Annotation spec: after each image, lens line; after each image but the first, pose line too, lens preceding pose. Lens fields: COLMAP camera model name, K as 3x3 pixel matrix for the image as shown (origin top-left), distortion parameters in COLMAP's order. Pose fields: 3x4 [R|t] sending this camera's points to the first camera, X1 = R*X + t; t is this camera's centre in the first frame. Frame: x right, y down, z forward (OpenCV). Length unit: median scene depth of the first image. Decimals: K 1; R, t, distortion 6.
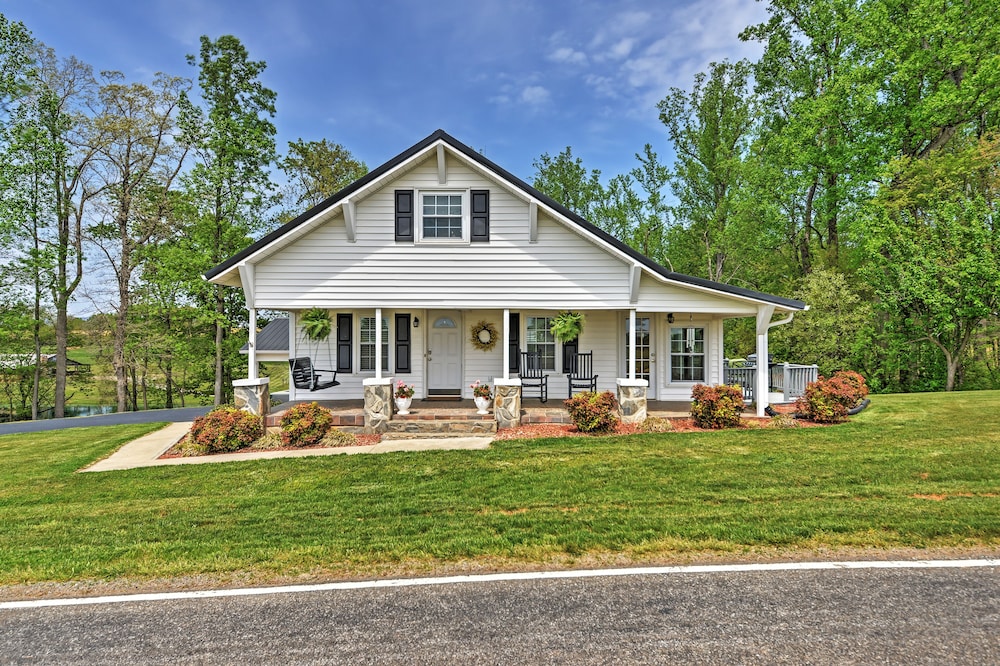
lens RADIAL K [[671.7, 0, 500.0], [0, 671.7, 333.0], [0, 0, 1]] dist [0.117041, 0.000077]
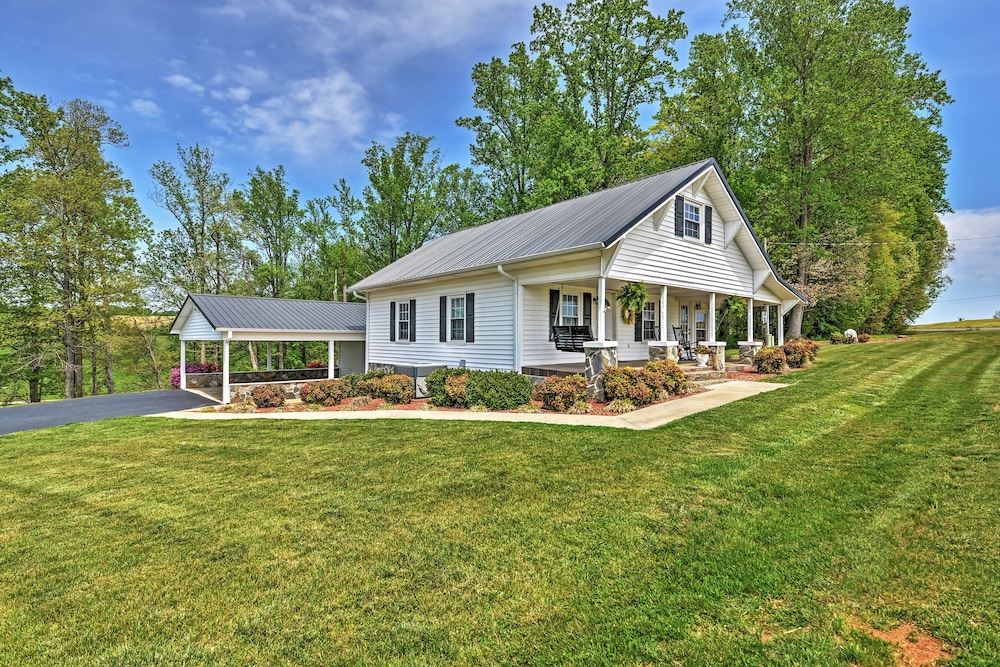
lens RADIAL K [[499.6, 0, 500.0], [0, 499.6, 333.5], [0, 0, 1]] dist [0.013860, -0.026697]
pose [[0.740162, 0.009949, 0.672355, -0.865285], [-0.012815, 0.999918, -0.000689, 0.047783], [-0.672306, -0.008107, 0.740229, 0.430565]]
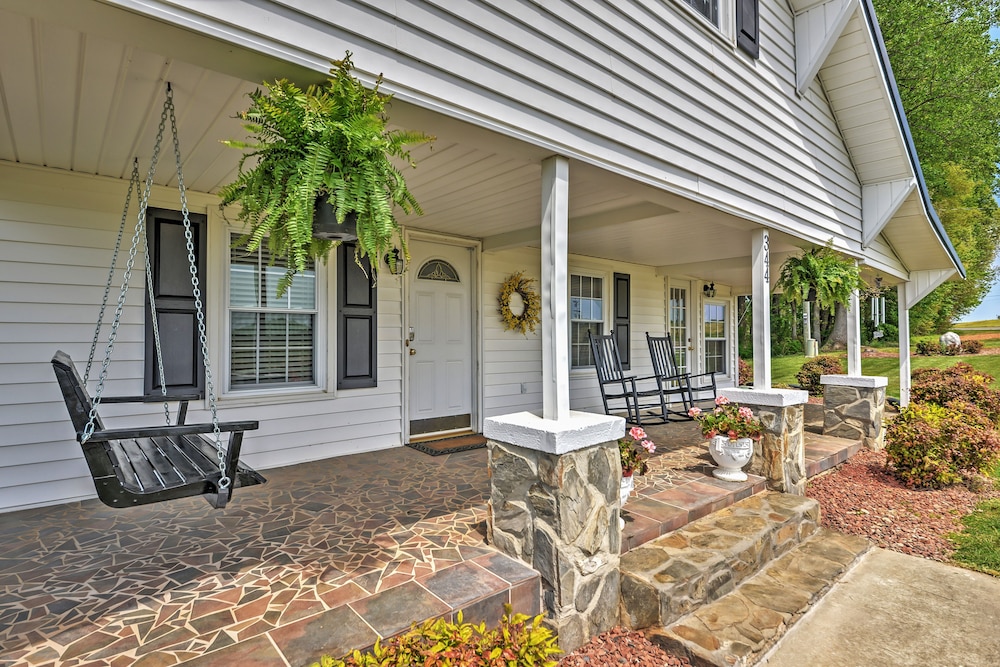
lens RADIAL K [[508.4, 0, 478.7], [0, 508.4, 332.4], [0, 0, 1]] dist [0.025138, 0.000195]
pose [[0.767252, 0.008378, 0.641291, -0.281790], [-0.004160, 0.999959, -0.008087, 0.028985], [-0.641332, 0.003537, 0.767255, 0.721363]]
